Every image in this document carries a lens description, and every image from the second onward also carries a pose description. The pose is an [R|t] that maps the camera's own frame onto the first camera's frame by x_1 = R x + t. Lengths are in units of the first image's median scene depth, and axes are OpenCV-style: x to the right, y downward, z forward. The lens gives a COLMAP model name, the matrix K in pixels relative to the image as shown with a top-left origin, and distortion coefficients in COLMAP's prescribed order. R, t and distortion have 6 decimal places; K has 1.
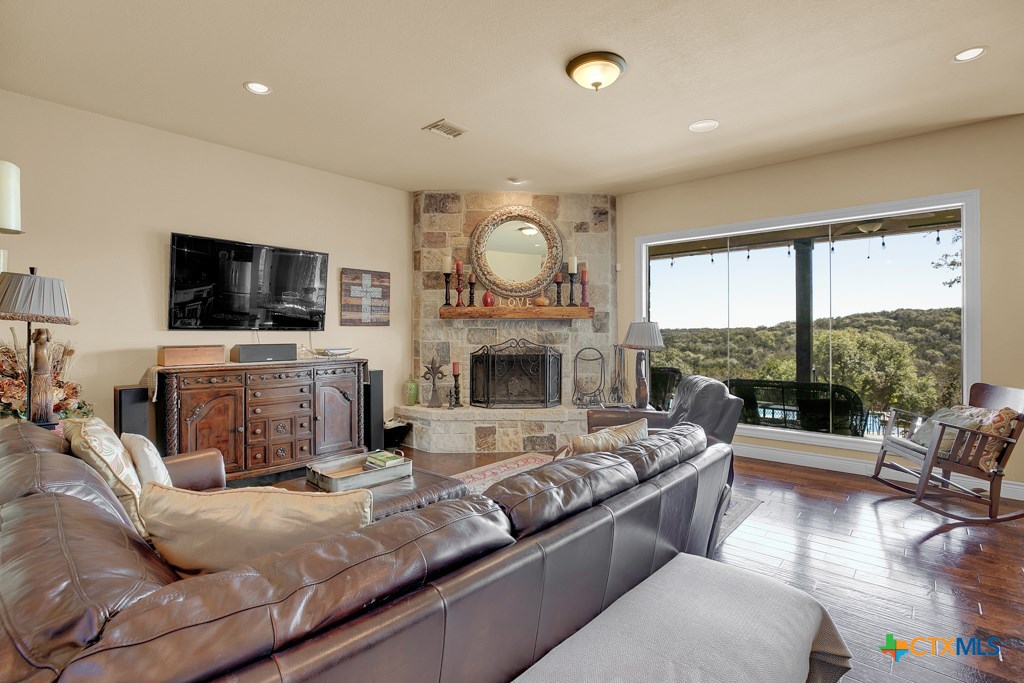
lens RADIAL K [[472.0, 0, 516.0], [0, 472.0, 335.9], [0, 0, 1]] dist [-0.002930, -0.000164]
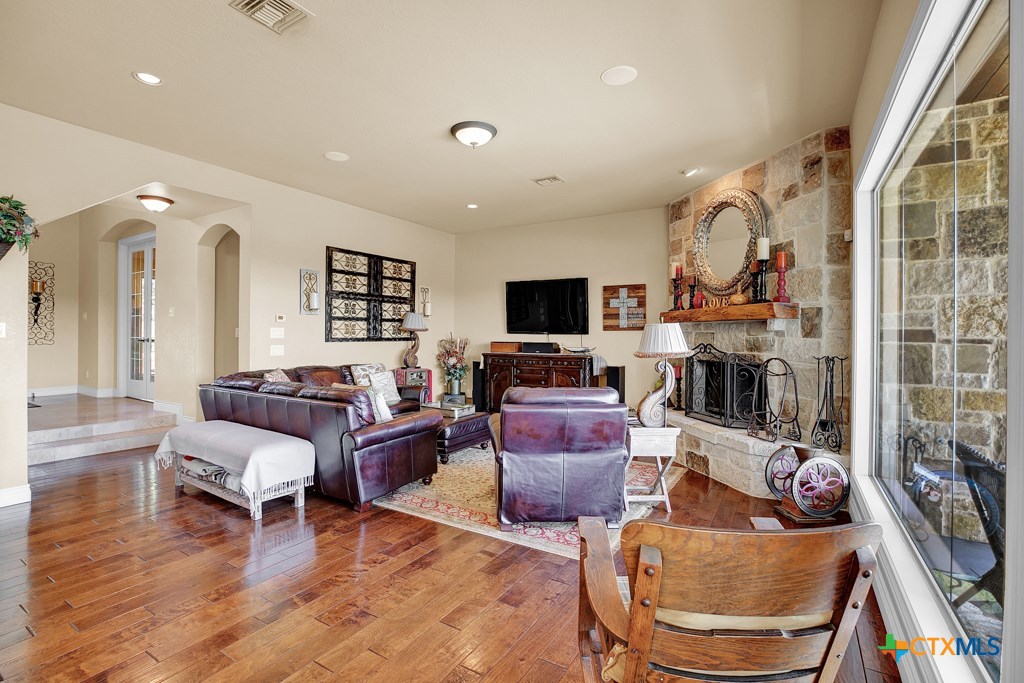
lens RADIAL K [[472.0, 0, 514.8], [0, 472.0, 338.0], [0, 0, 1]] dist [-0.002930, -0.000164]
pose [[0.210207, 0.007802, -0.977626, 0.817952], [-0.015353, 0.999871, 0.004678, -0.003267], [0.977536, 0.014026, 0.210300, 0.468746]]
